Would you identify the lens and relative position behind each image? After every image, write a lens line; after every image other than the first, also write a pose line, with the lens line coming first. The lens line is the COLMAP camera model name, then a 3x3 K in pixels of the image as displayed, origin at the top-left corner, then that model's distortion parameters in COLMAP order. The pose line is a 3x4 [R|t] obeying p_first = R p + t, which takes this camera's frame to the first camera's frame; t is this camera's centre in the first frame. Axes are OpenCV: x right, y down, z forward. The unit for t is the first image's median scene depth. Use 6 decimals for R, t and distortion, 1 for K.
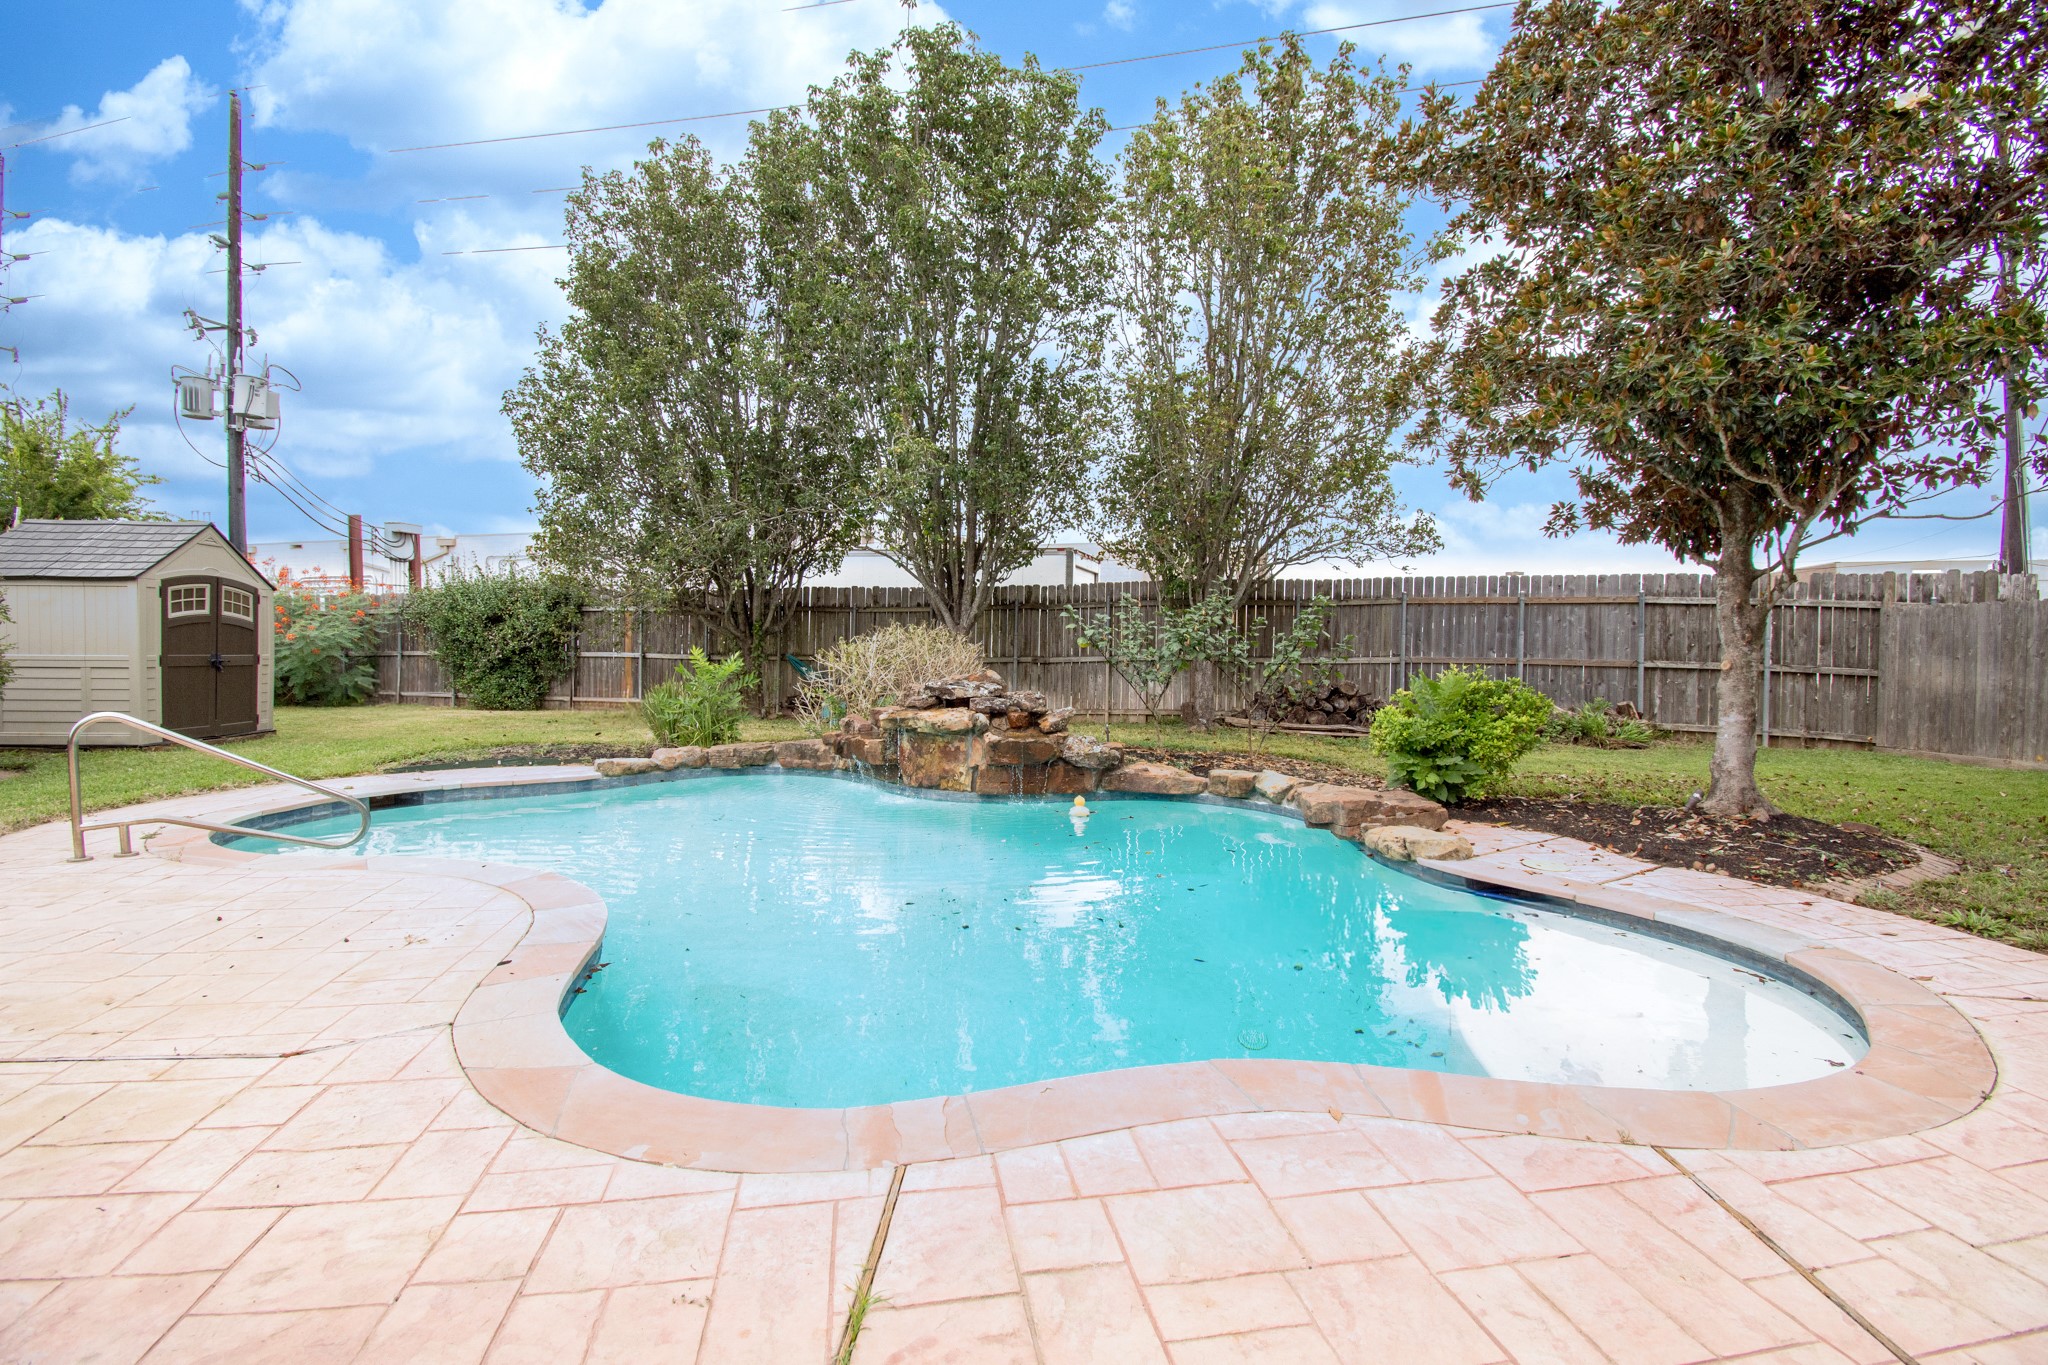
lens RADIAL K [[909.9, 0, 1020.0], [0, 909.9, 663.9], [0, 0, 1]] dist [0.003519, -0.013031]
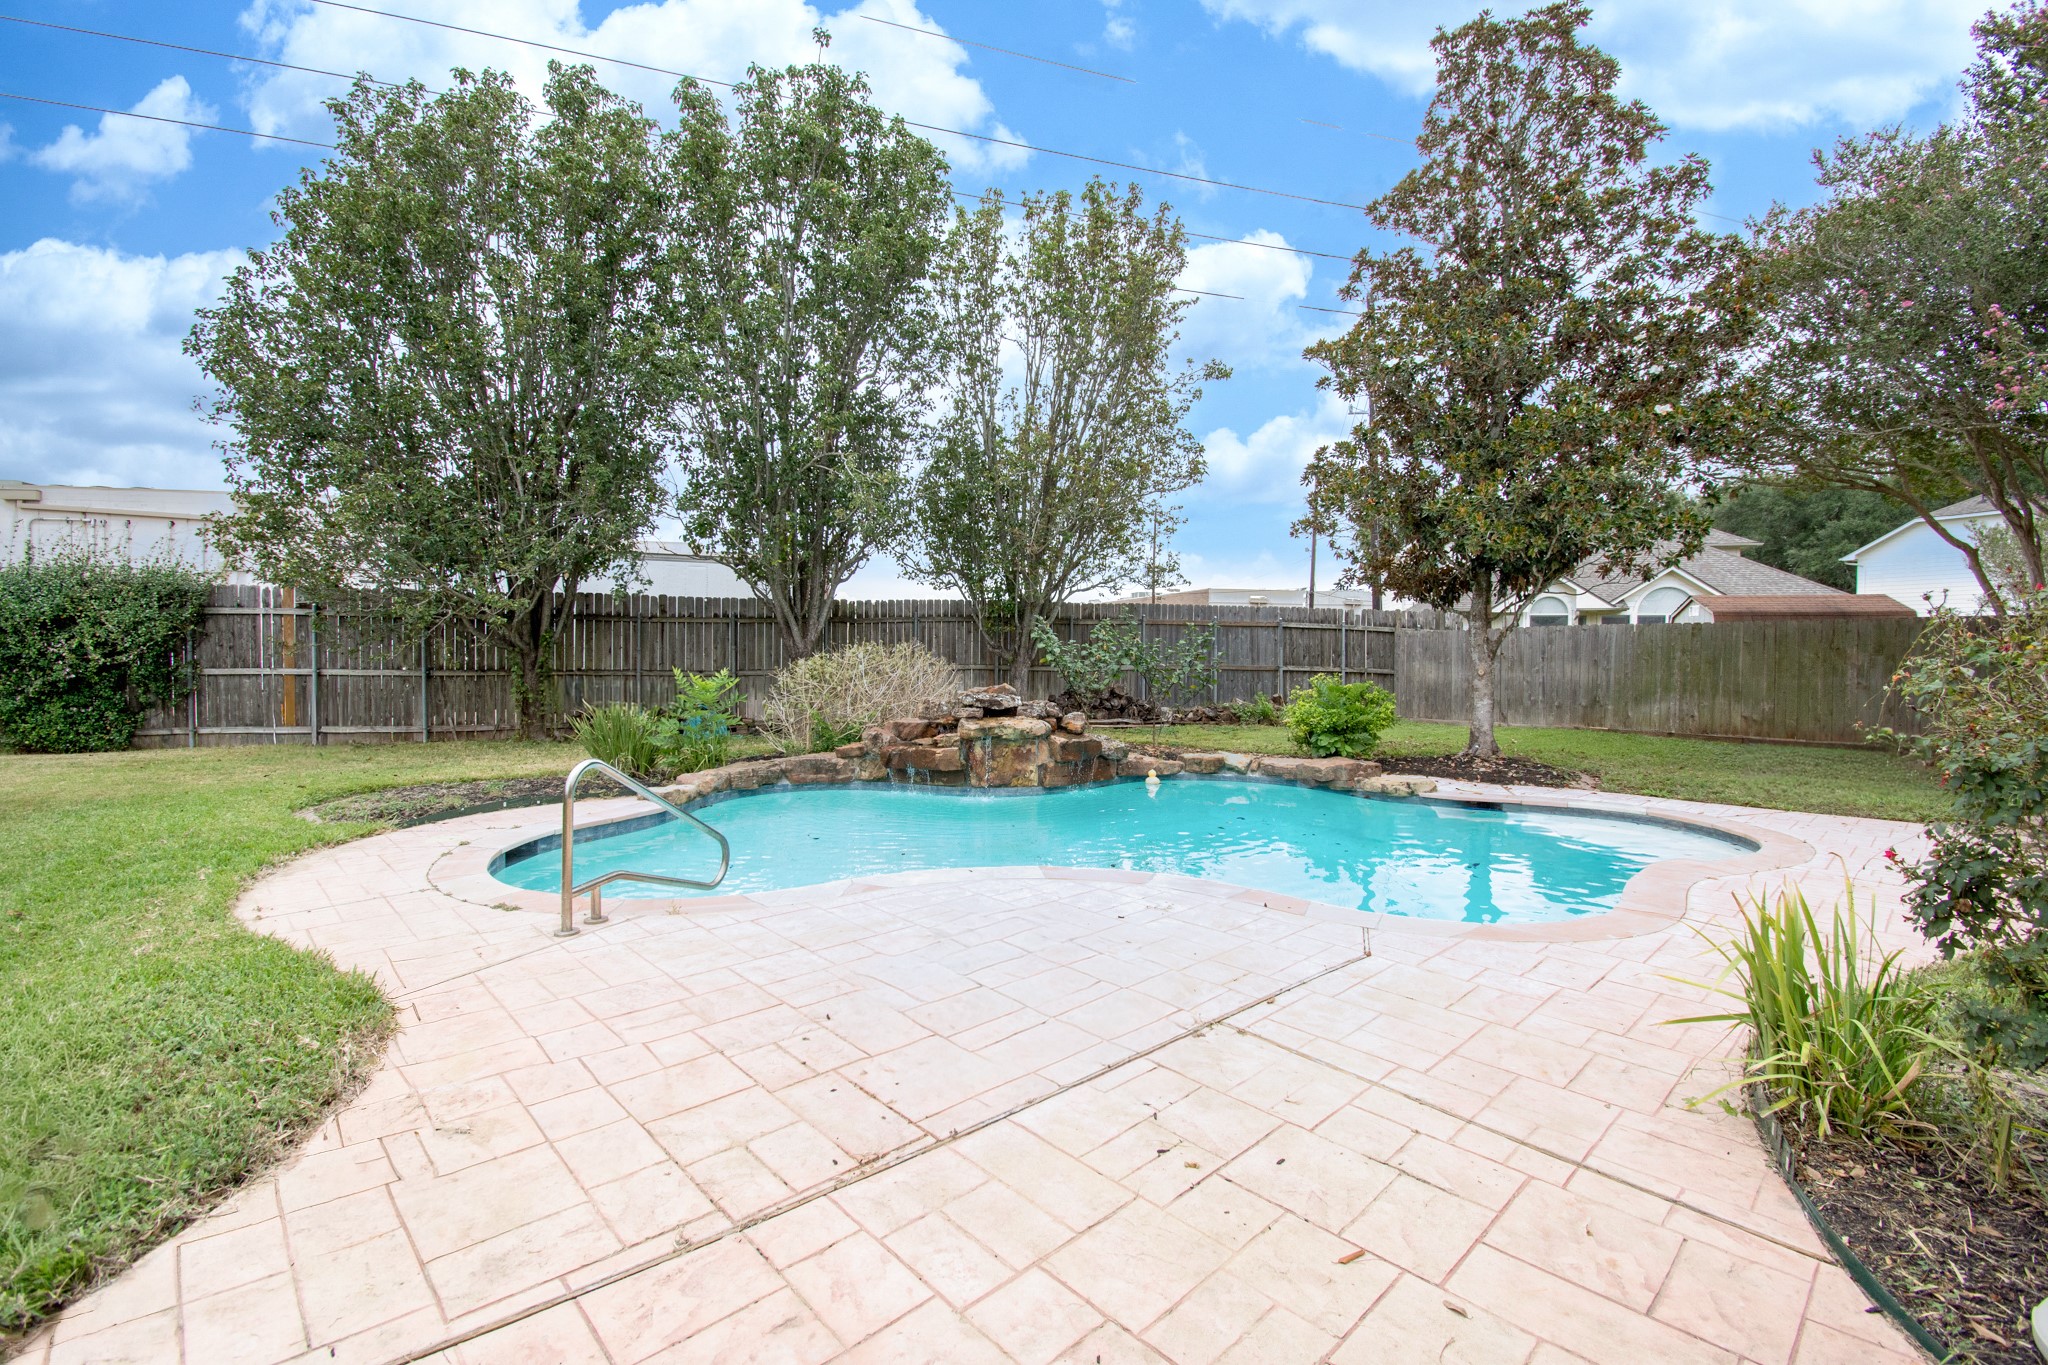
lens RADIAL K [[909.9, 0, 1036.7], [0, 909.9, 650.1], [0, 0, 1]] dist [0.003519, -0.013031]
pose [[0.826976, -0.002001, 0.562234, -0.643703], [0.012349, 0.999817, -0.014605, -0.017004], [-0.562102, 0.019020, 0.826849, 0.017012]]
